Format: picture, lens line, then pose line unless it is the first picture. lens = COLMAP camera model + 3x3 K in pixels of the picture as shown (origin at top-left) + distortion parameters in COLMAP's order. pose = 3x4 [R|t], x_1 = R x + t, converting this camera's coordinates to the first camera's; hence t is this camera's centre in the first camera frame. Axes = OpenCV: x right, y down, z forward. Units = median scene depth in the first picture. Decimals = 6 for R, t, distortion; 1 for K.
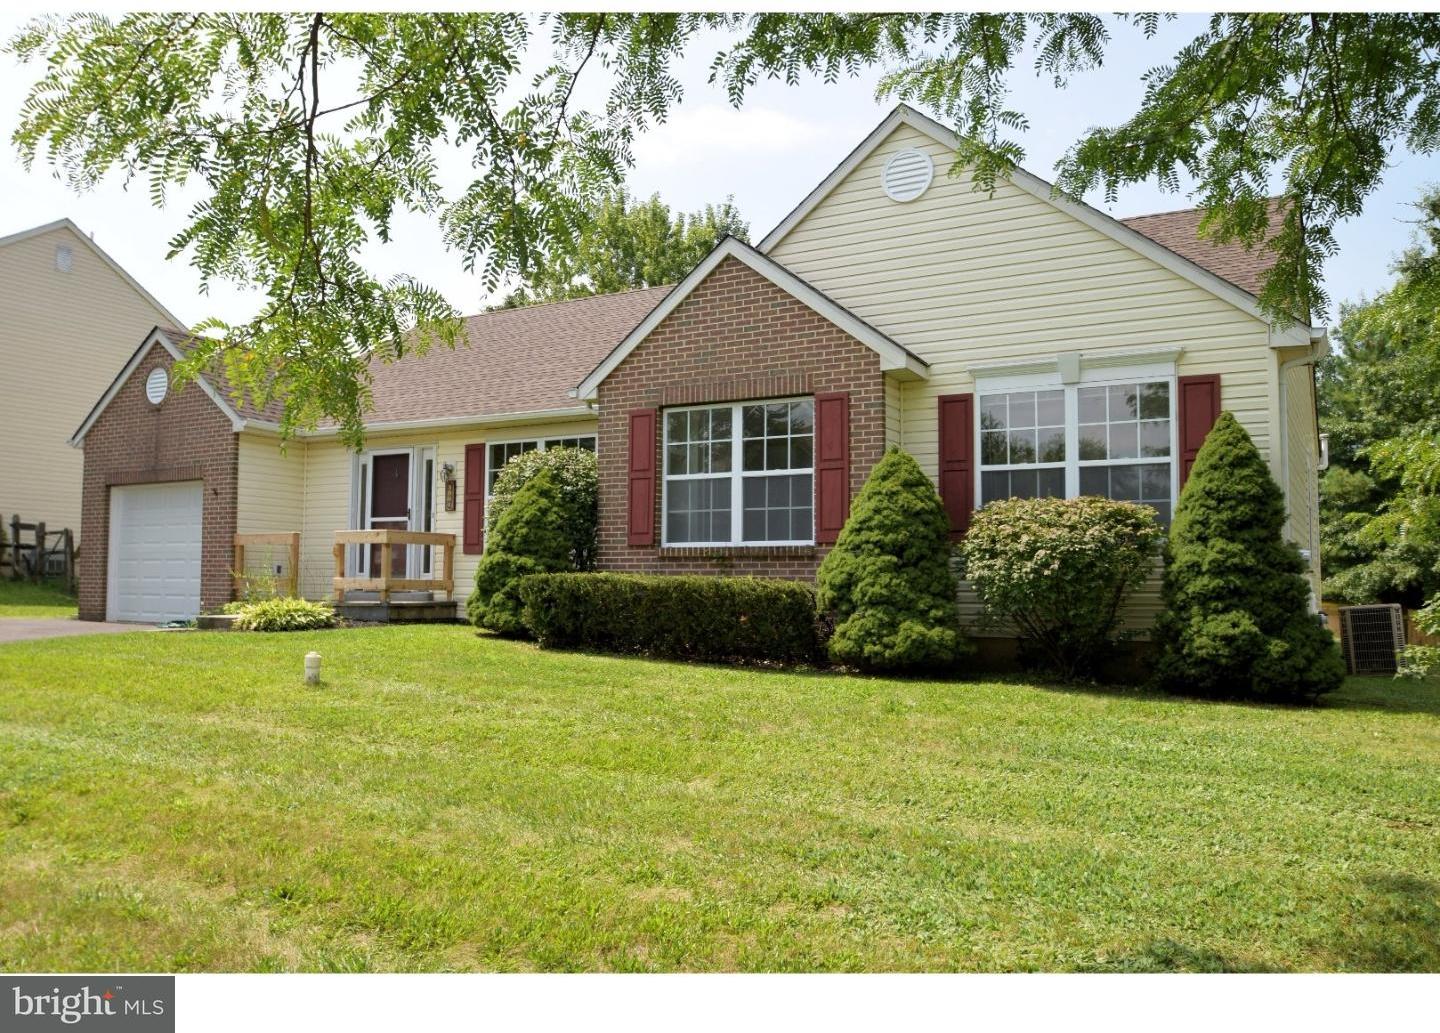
lens RADIAL K [[1200.7, 0, 720.3], [0, 1200.7, 513.5], [0, 0, 1]] dist [-0.027460, 0.000334]
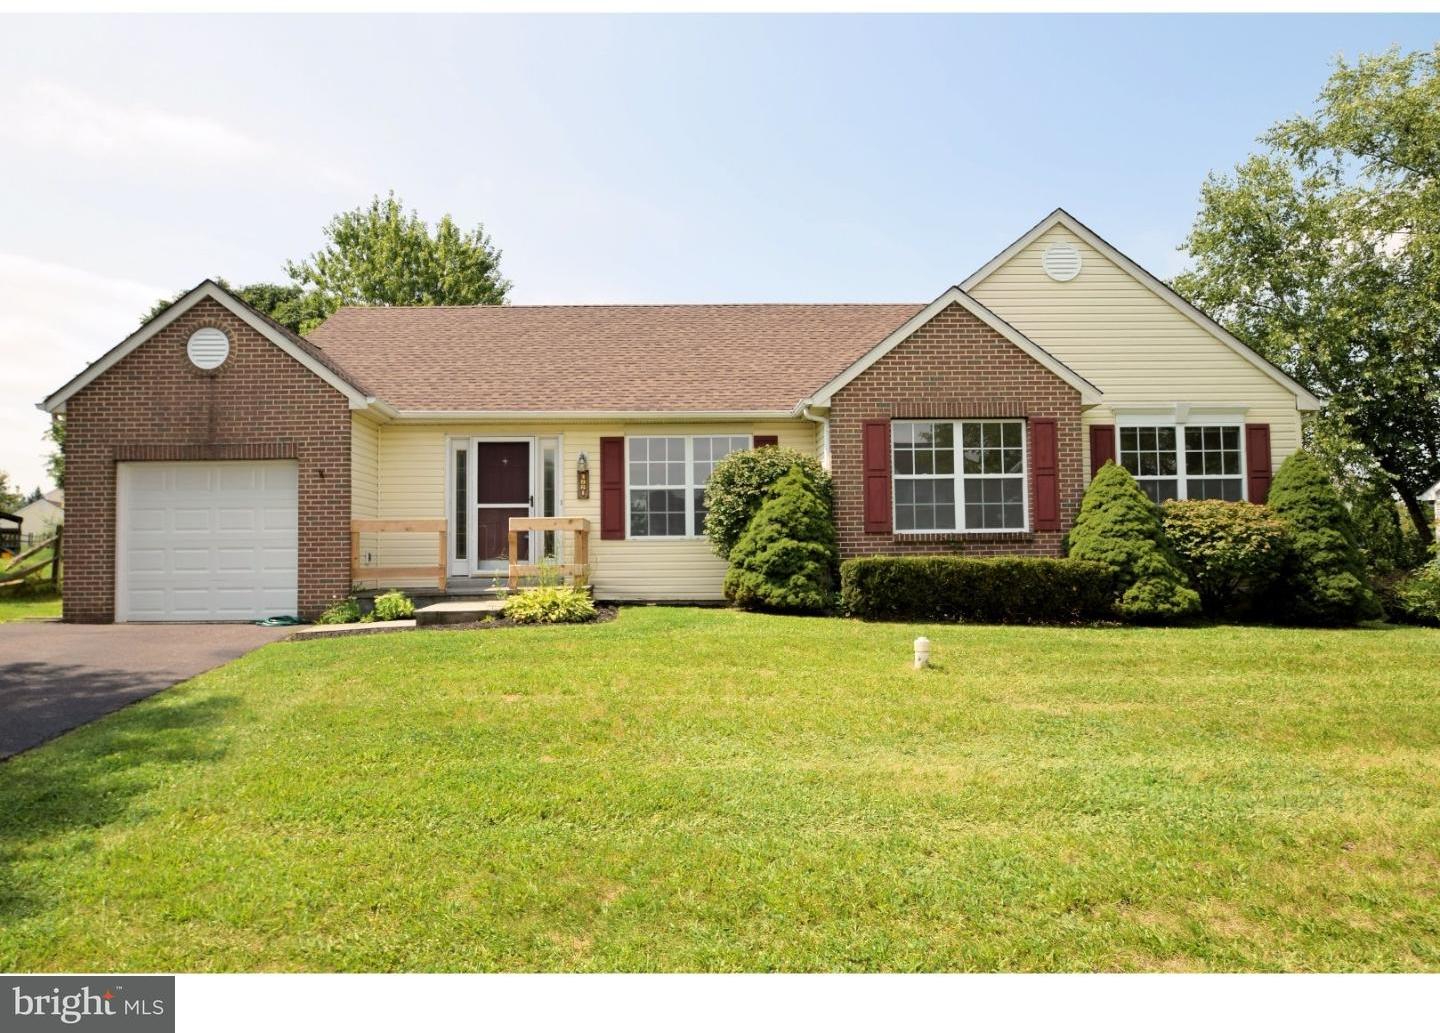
lens RADIAL K [[926.8, 0, 719.9], [0, 926.8, 520.3], [0, 0, 1]] dist [-0.011242, -0.000350]
pose [[0.832683, 0.001994, 0.553746, -0.740354], [-0.014932, 0.999711, 0.018854, -0.000536], [-0.553548, -0.023968, 0.832472, 0.322233]]
